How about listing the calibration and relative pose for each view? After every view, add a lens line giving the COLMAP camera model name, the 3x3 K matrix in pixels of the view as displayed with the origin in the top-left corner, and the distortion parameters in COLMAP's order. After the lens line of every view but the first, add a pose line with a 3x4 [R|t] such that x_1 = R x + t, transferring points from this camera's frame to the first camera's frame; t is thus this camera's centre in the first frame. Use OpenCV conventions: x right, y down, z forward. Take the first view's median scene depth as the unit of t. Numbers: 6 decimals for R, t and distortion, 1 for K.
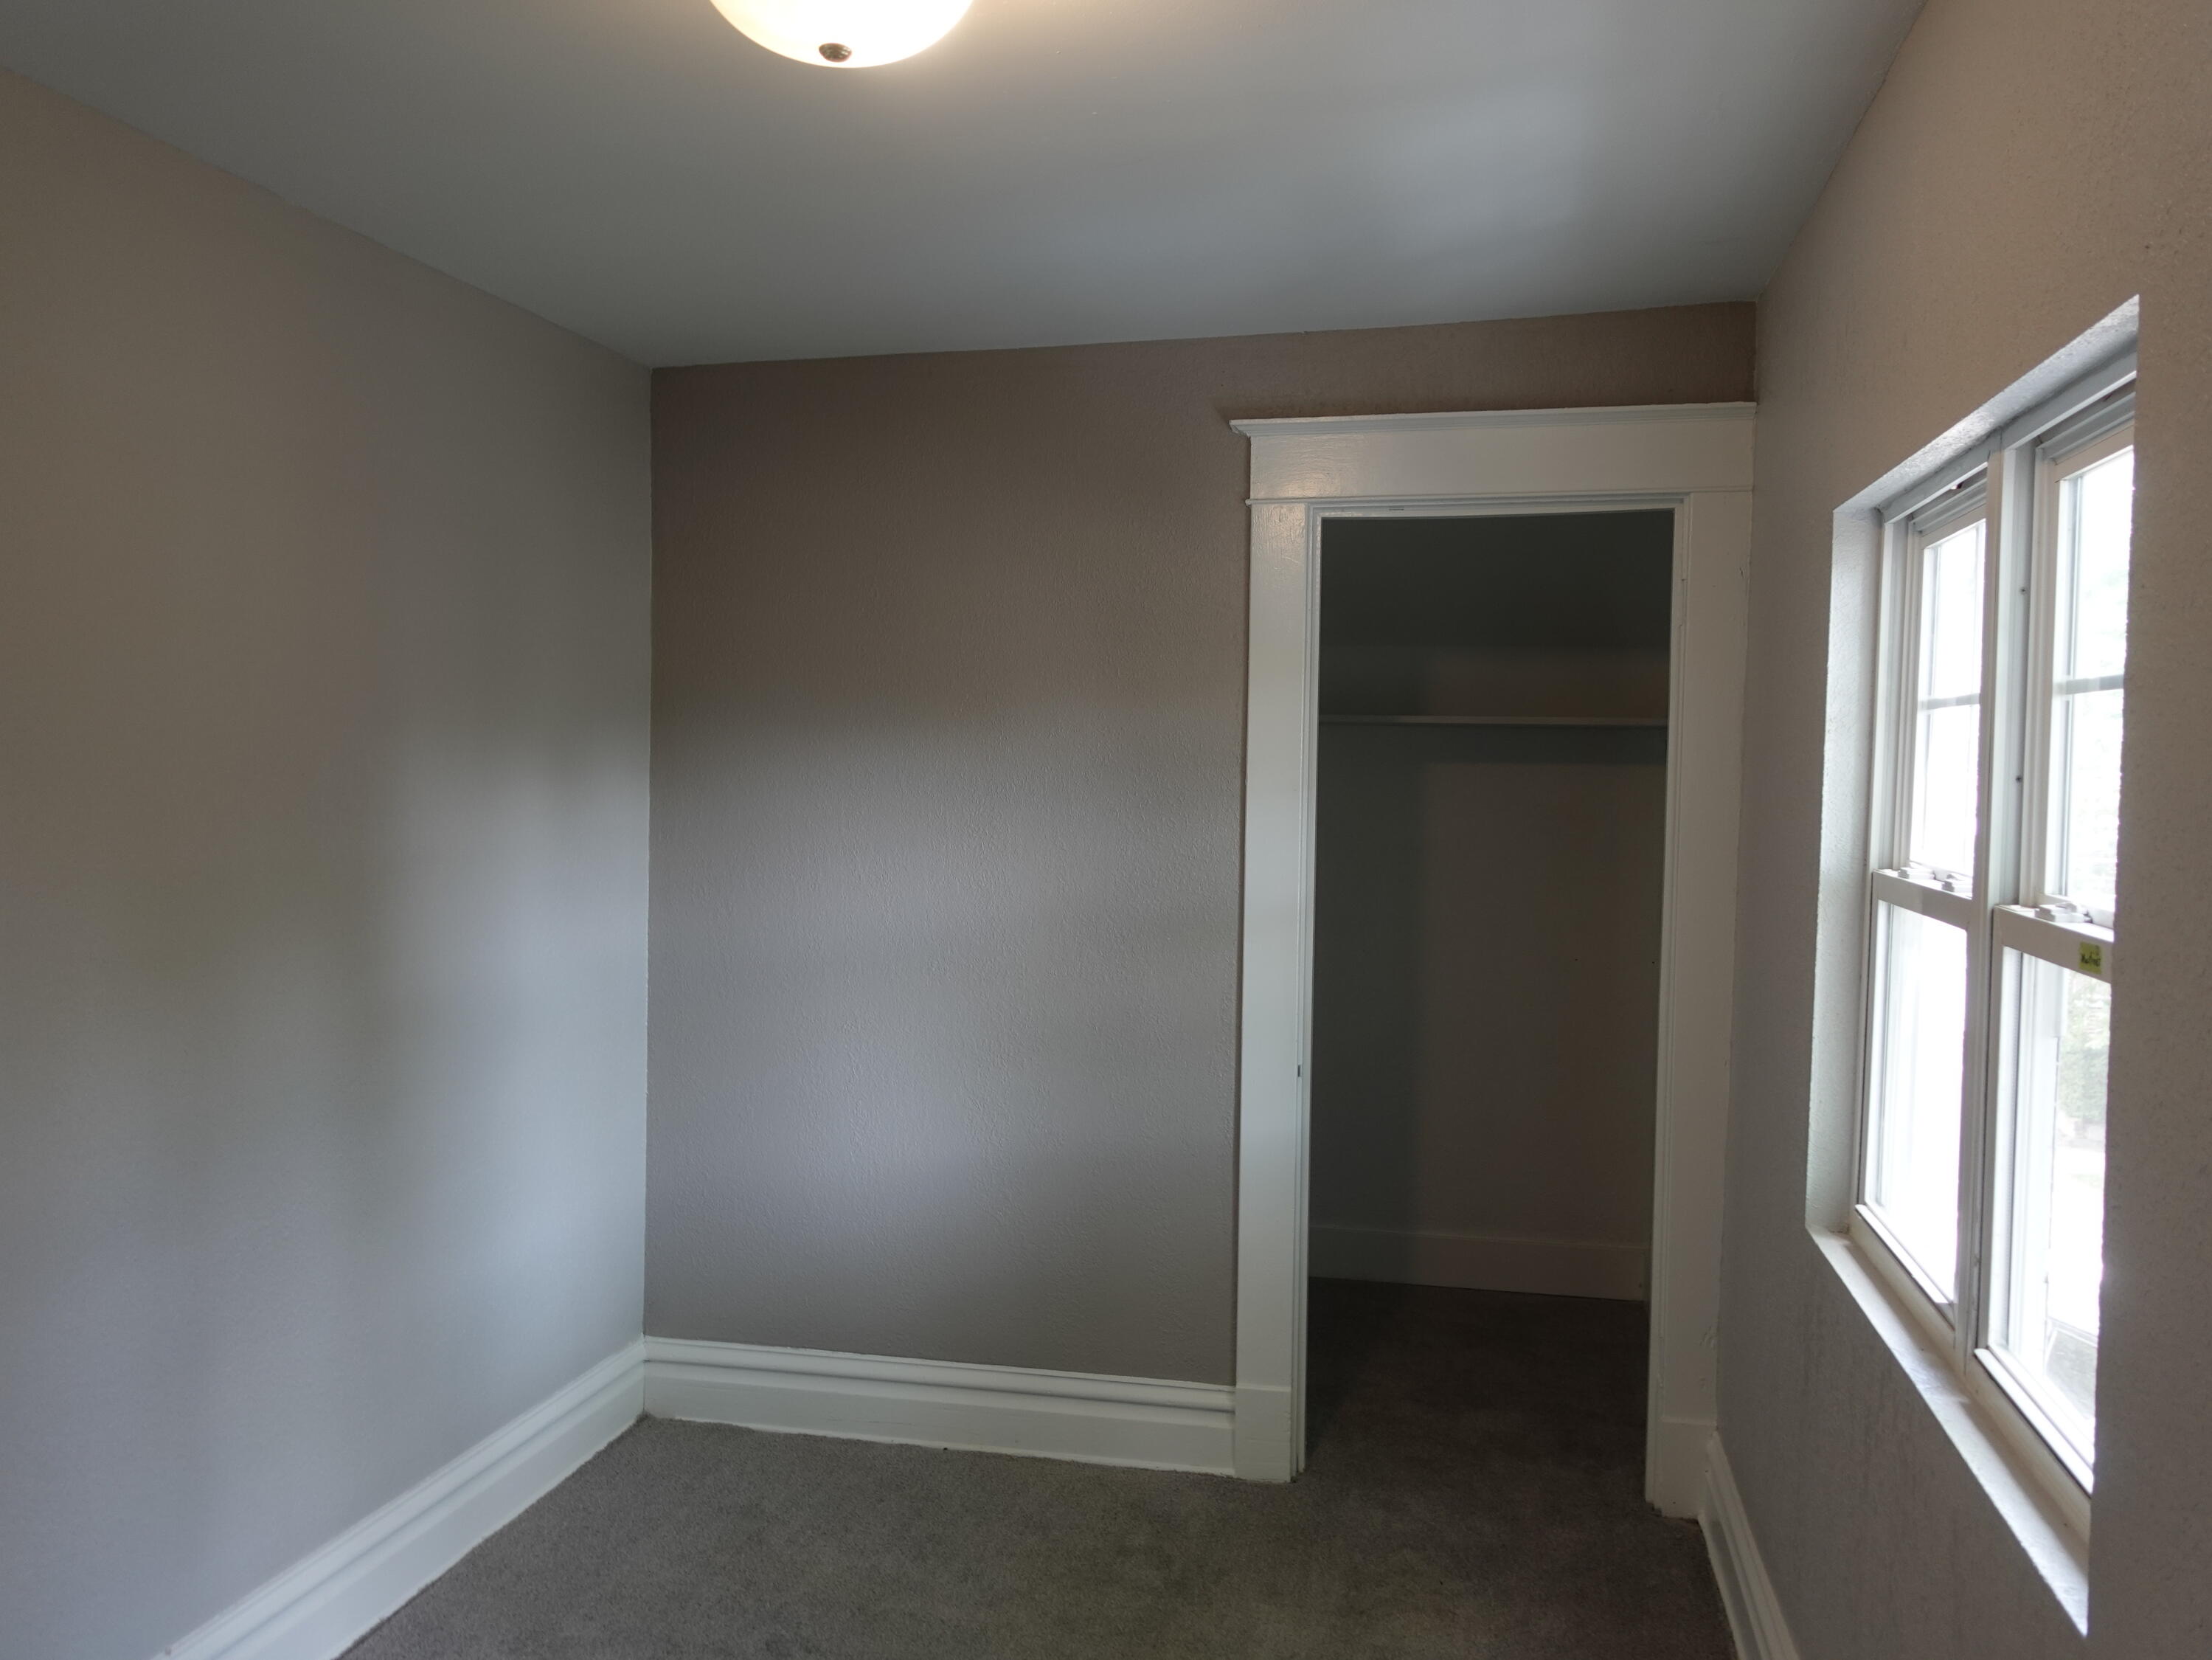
lens RADIAL K [[1717.6, 0, 1106.0], [0, 1717.6, 830.0], [0, 0, 1]] dist [-0.014939, 0.013273]
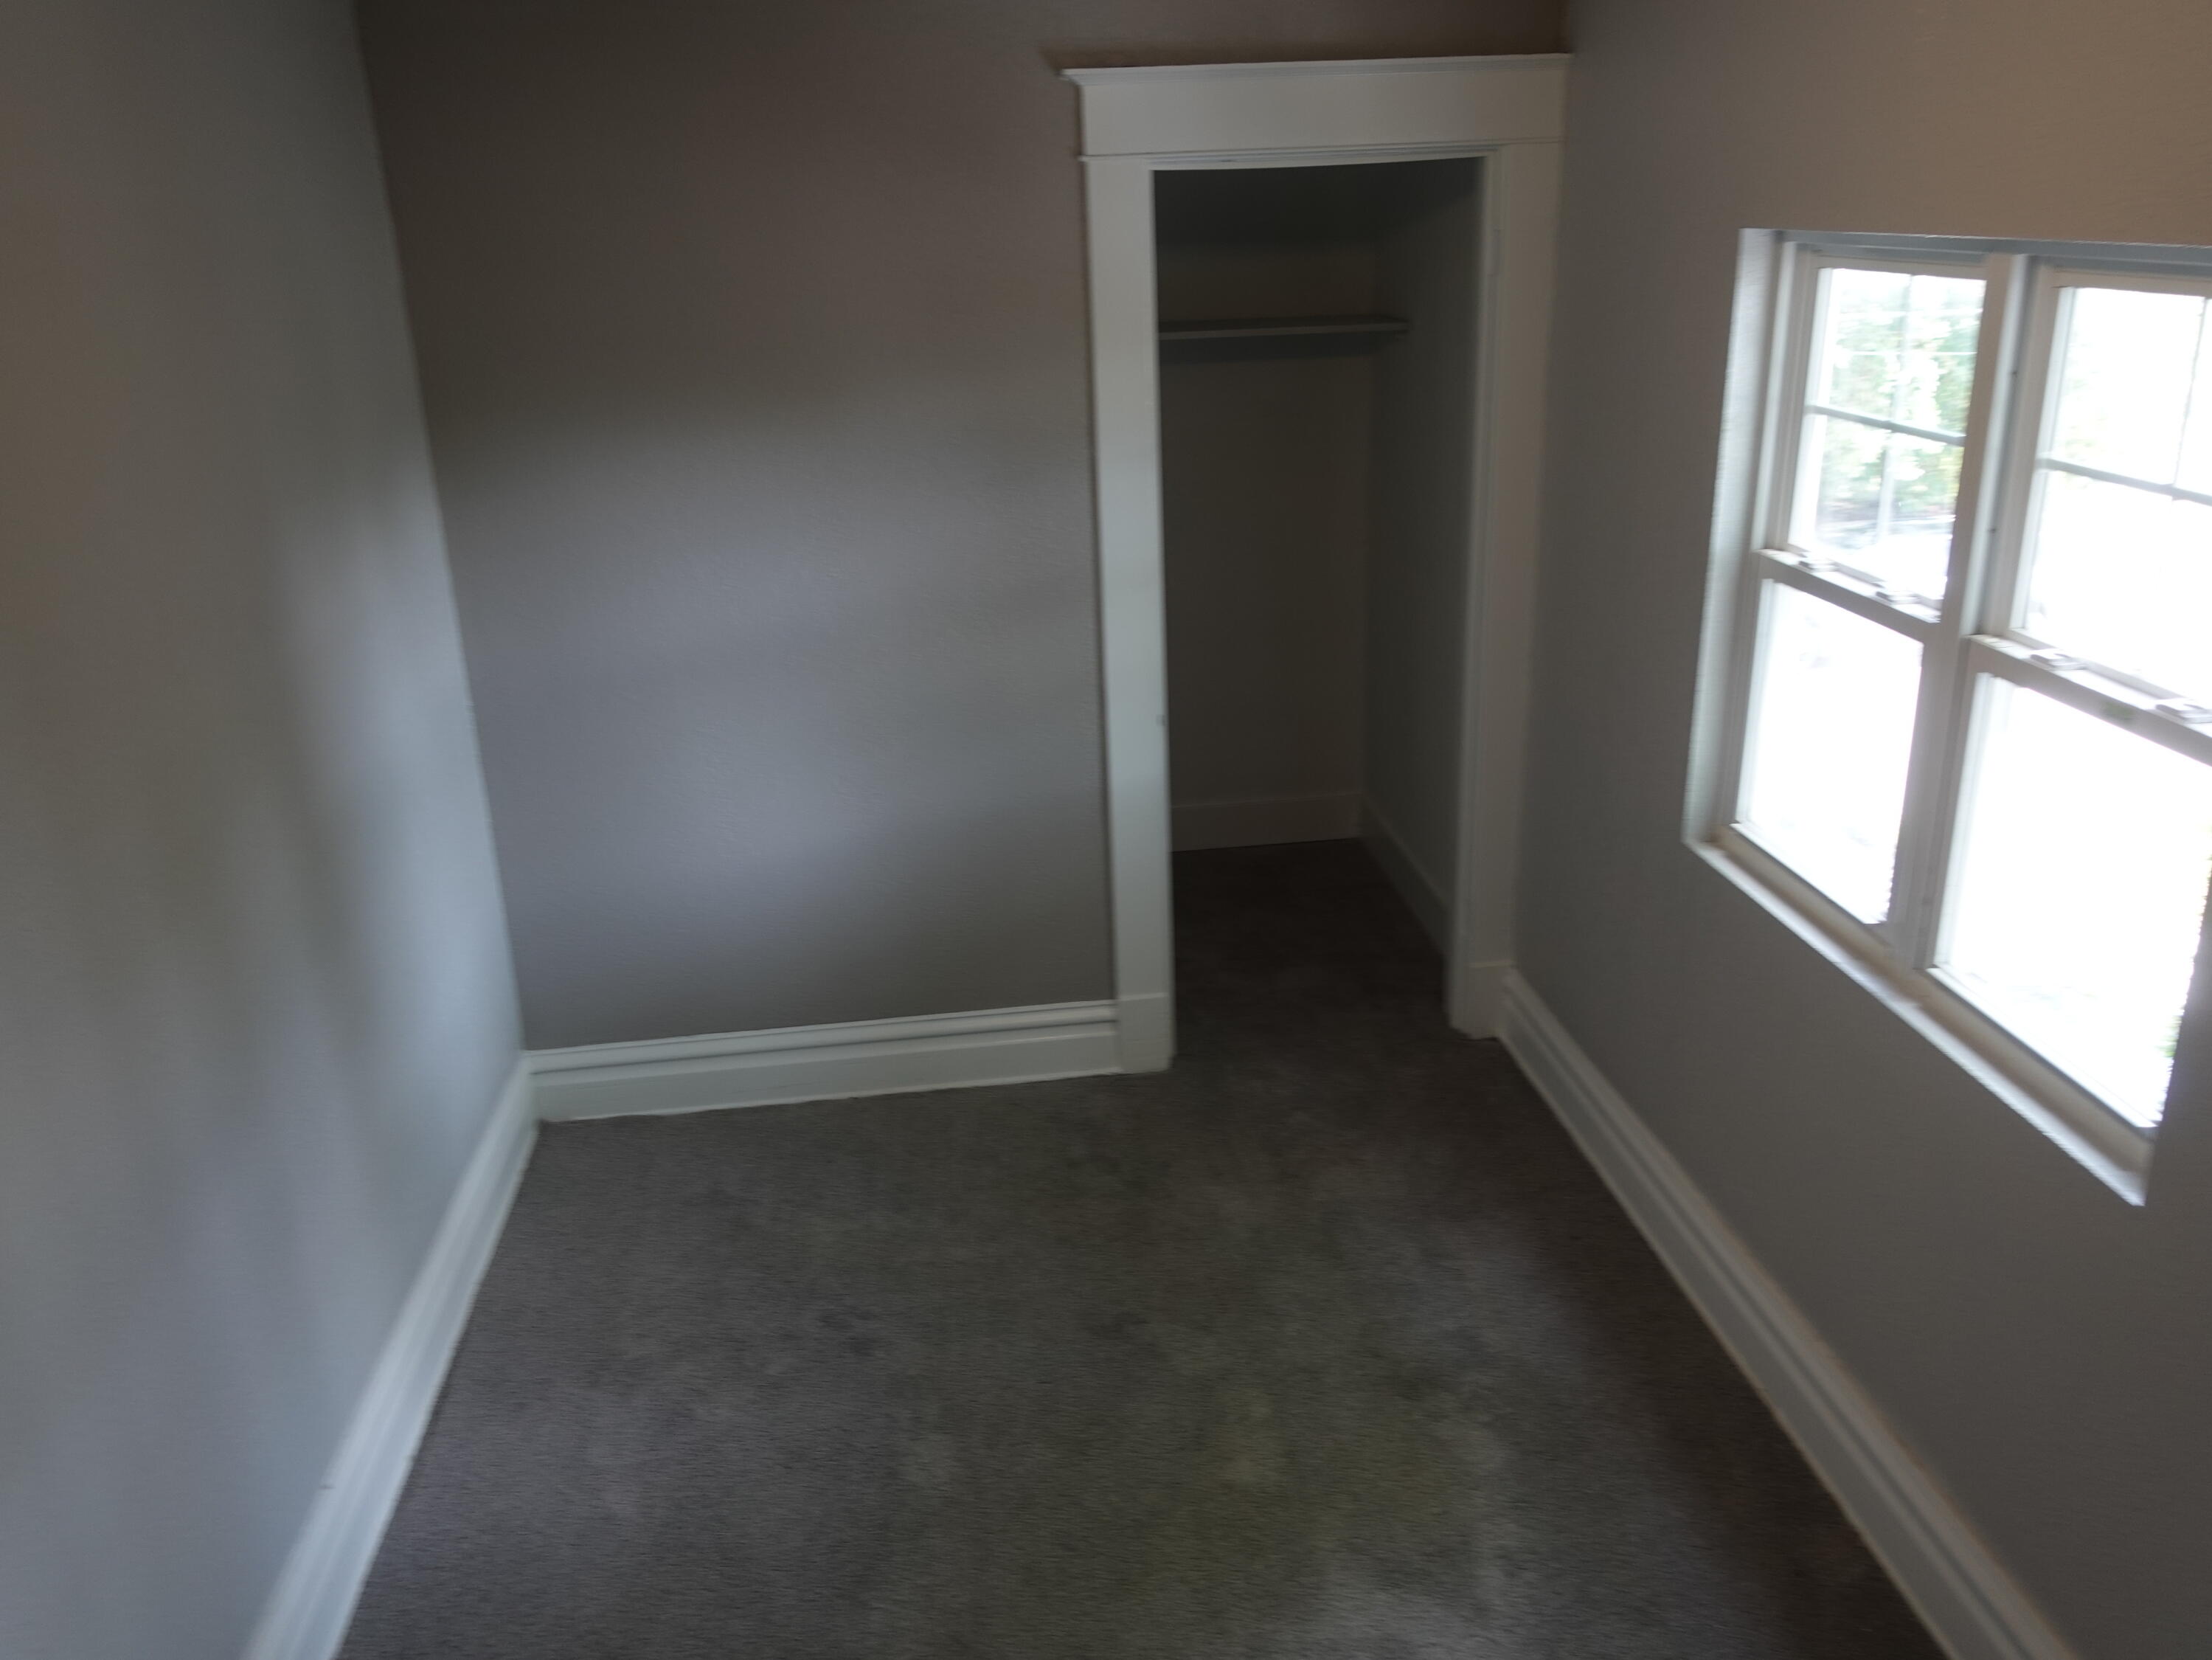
lens RADIAL K [[1717.6, 0, 1106.0], [0, 1717.6, 830.0], [0, 0, 1]] dist [-0.014939, 0.013273]
pose [[0.941437, -0.154709, 0.299601, -0.253112], [0.056653, 0.948472, 0.311756, -0.132587], [-0.332395, -0.276526, 0.901691, 0.020949]]
